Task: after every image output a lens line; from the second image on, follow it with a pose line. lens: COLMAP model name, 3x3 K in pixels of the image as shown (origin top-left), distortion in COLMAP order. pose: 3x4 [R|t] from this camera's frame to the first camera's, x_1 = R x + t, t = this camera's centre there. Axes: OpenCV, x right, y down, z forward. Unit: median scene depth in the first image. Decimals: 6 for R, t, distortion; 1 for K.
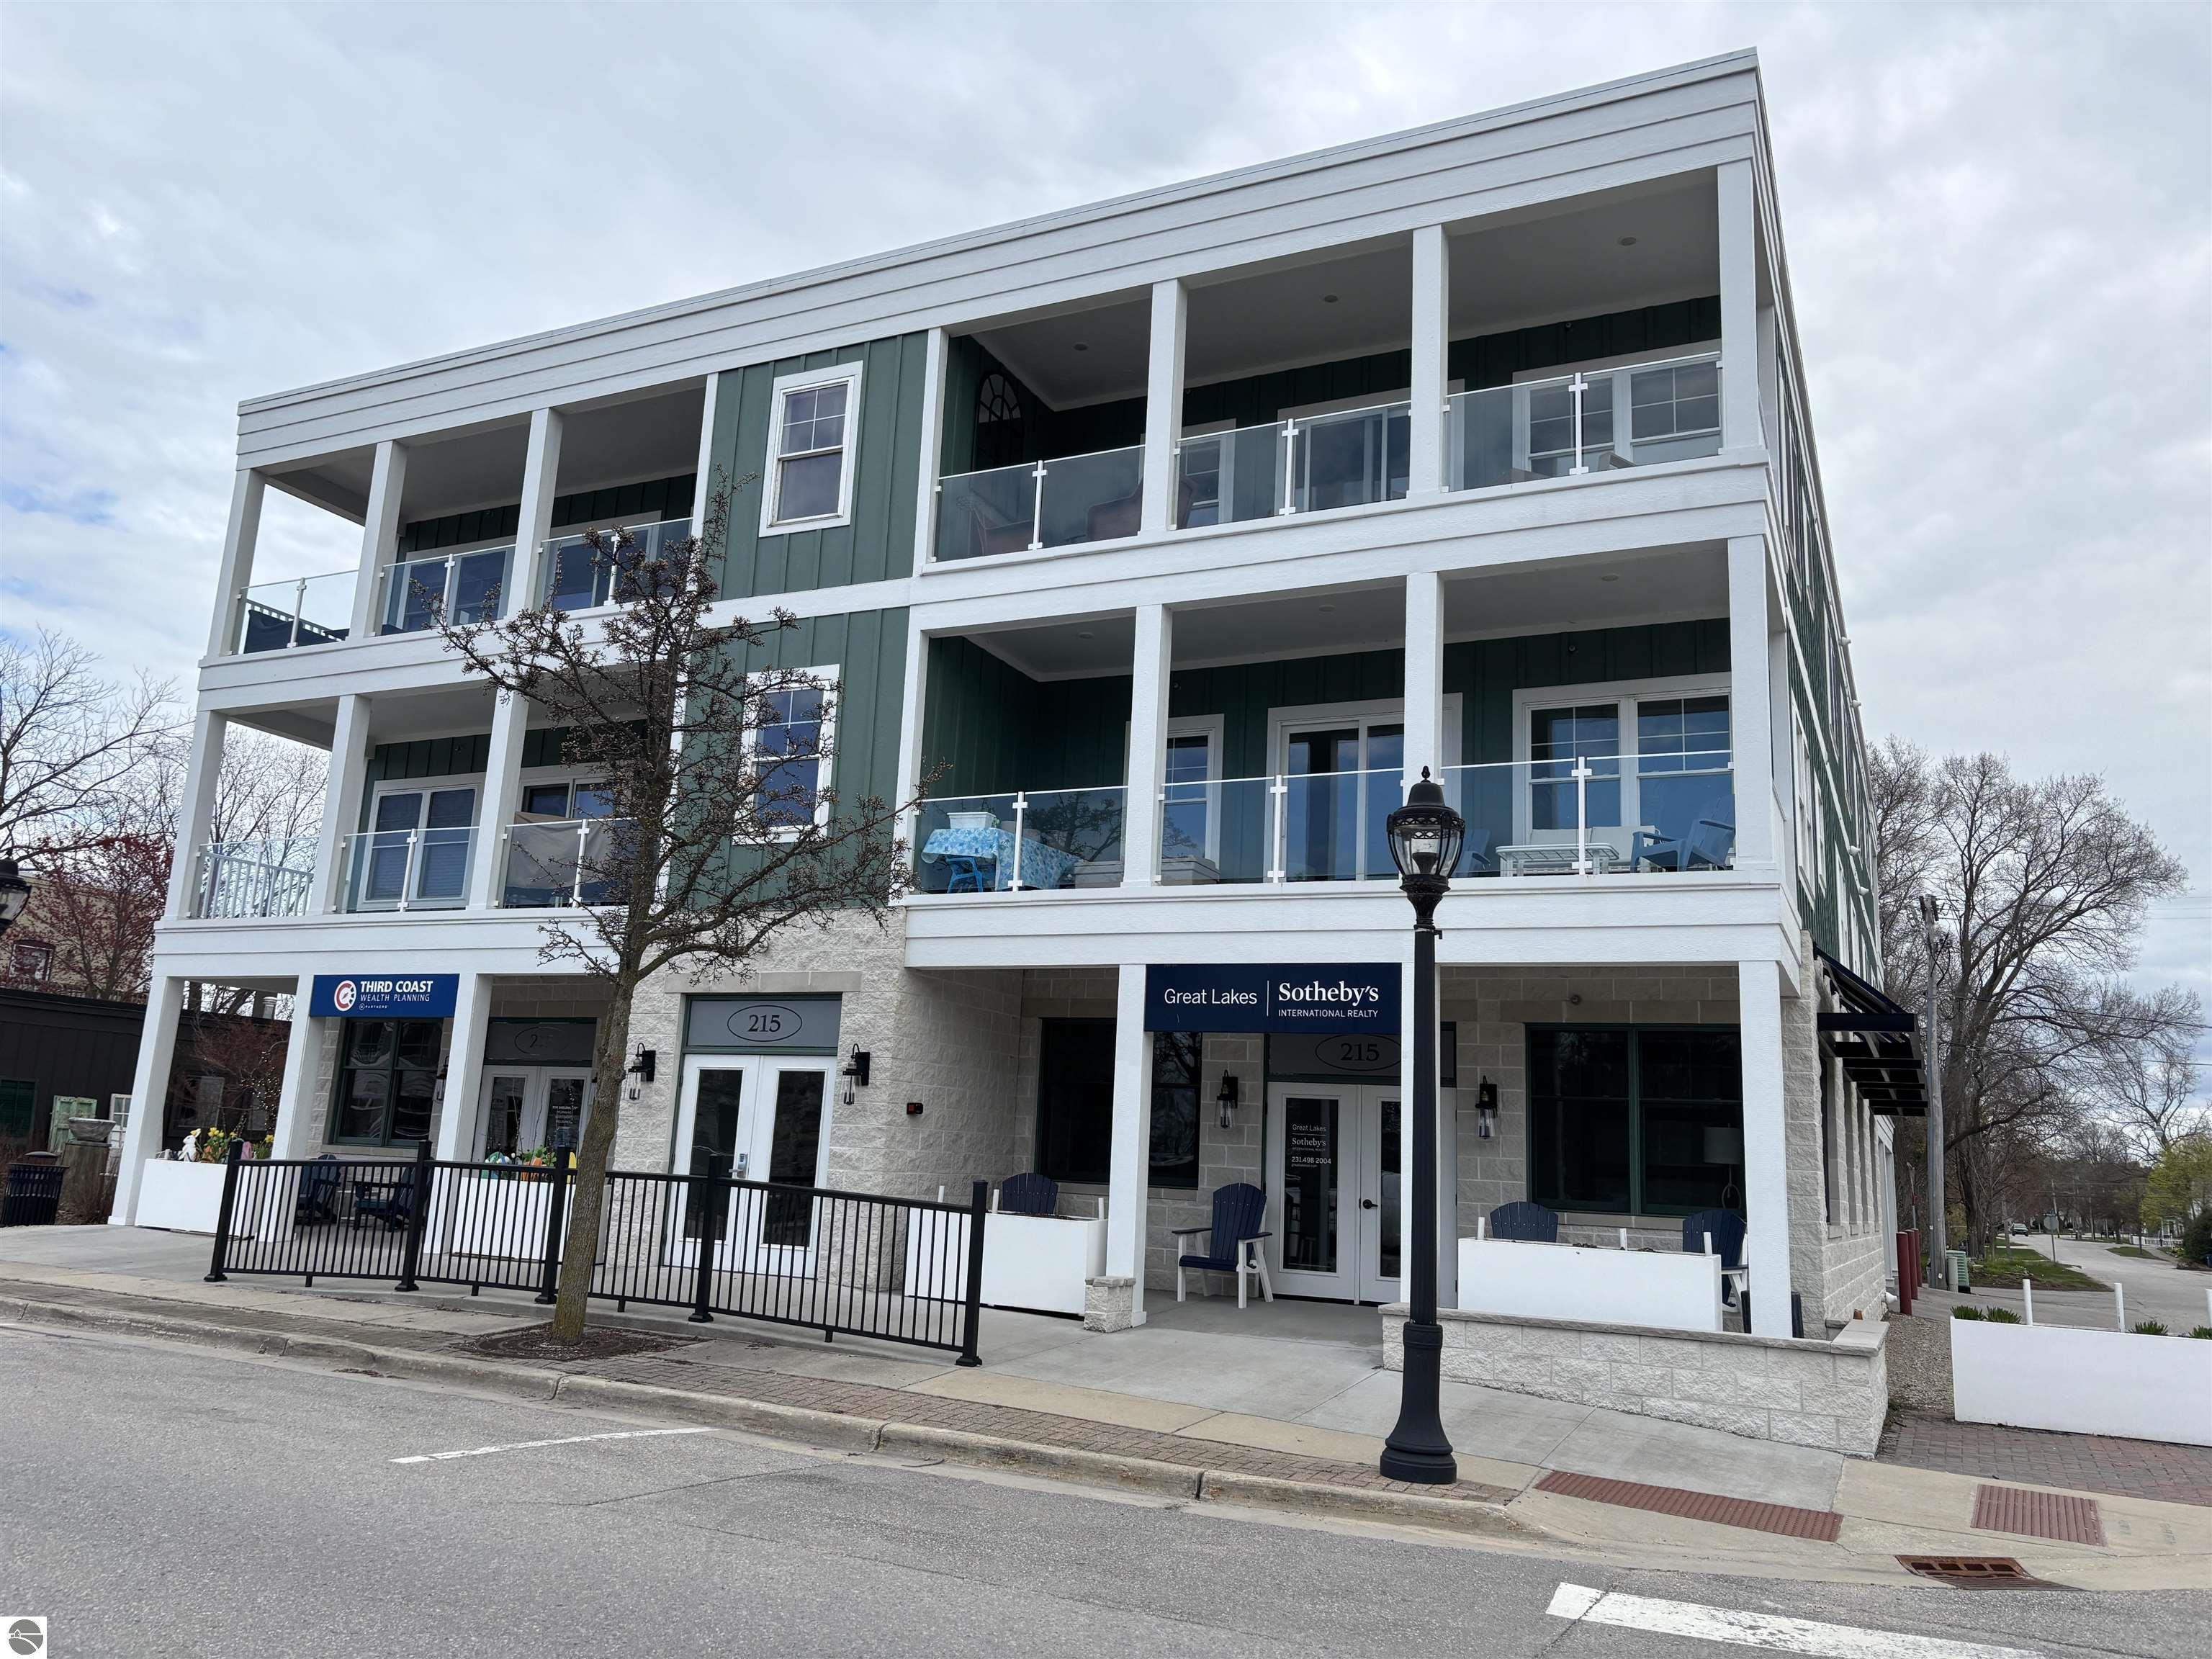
lens RADIAL K [[1682.8, 0, 1095.6], [0, 1682.8, 840.0], [0, 0, 1]] dist [0.050552, -0.046442]
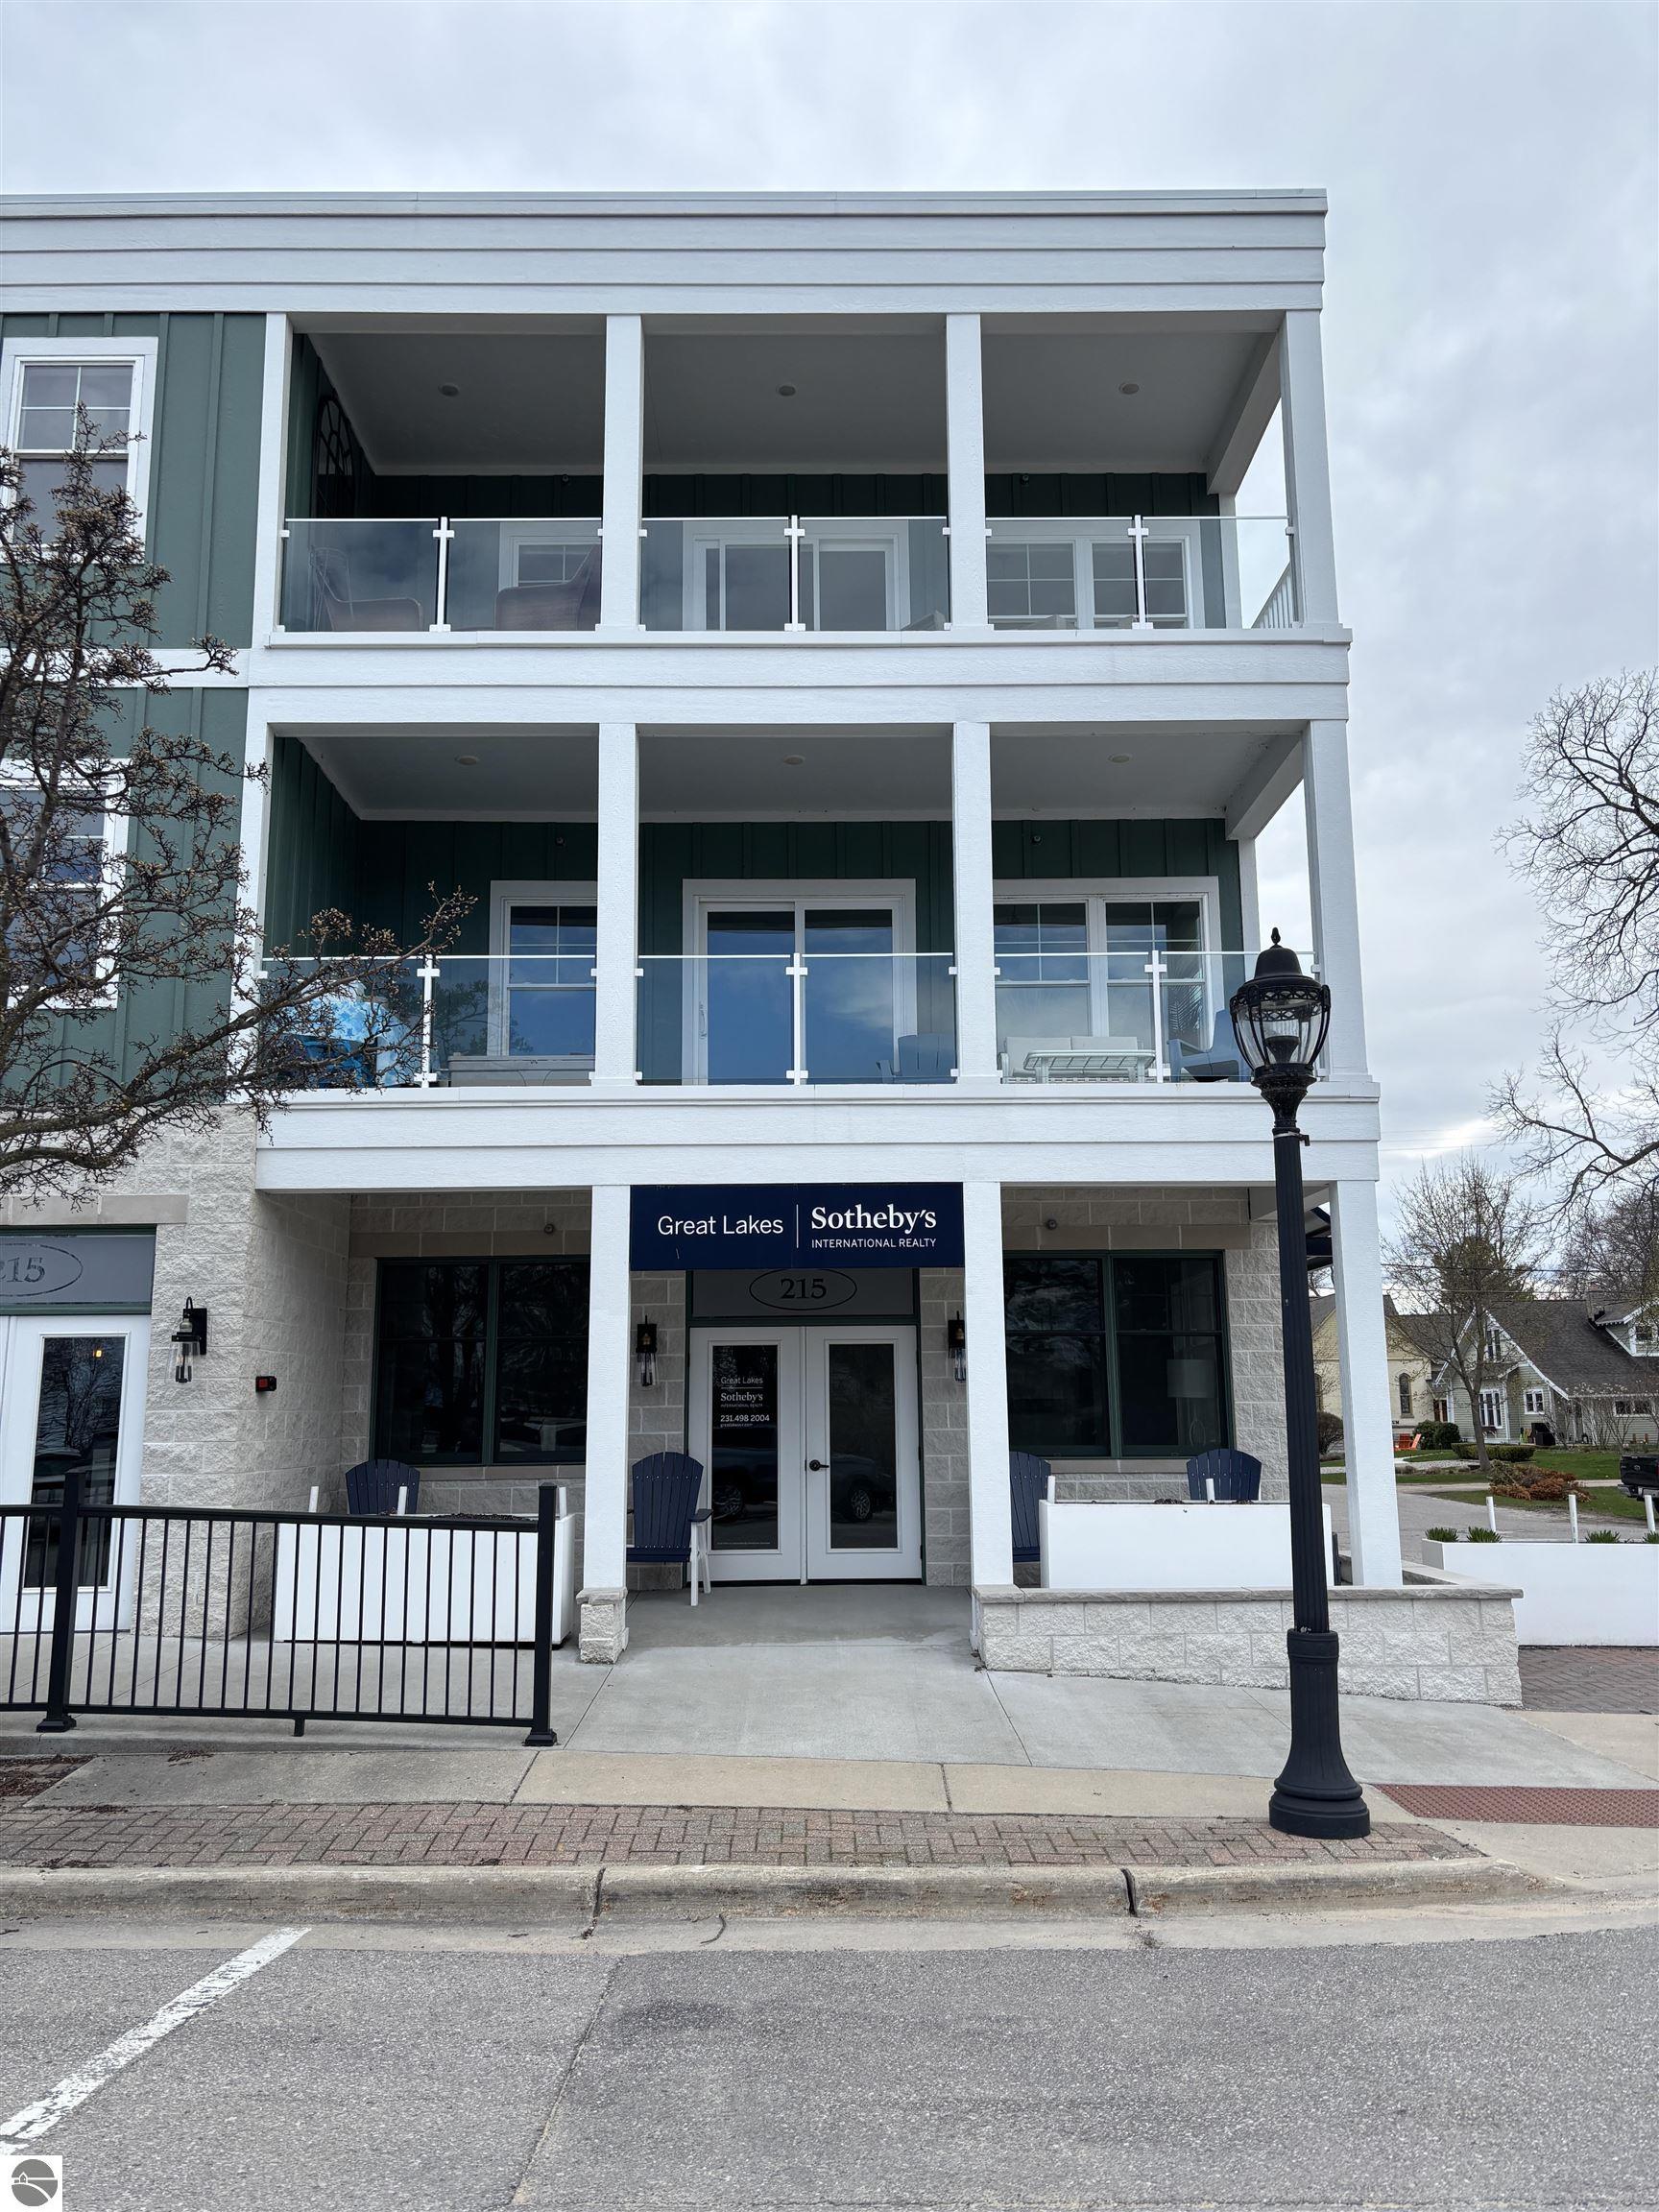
lens RADIAL K [[1682.8, 0, 827.7], [0, 1682.8, 1123.3], [0, 0, 1]] dist [0.050552, -0.046442]
pose [[0.891513, 0.019387, 0.452580, -0.241263], [-0.033135, 0.999198, 0.022470, 0.024854], [-0.451781, -0.035028, 0.891441, 0.263328]]
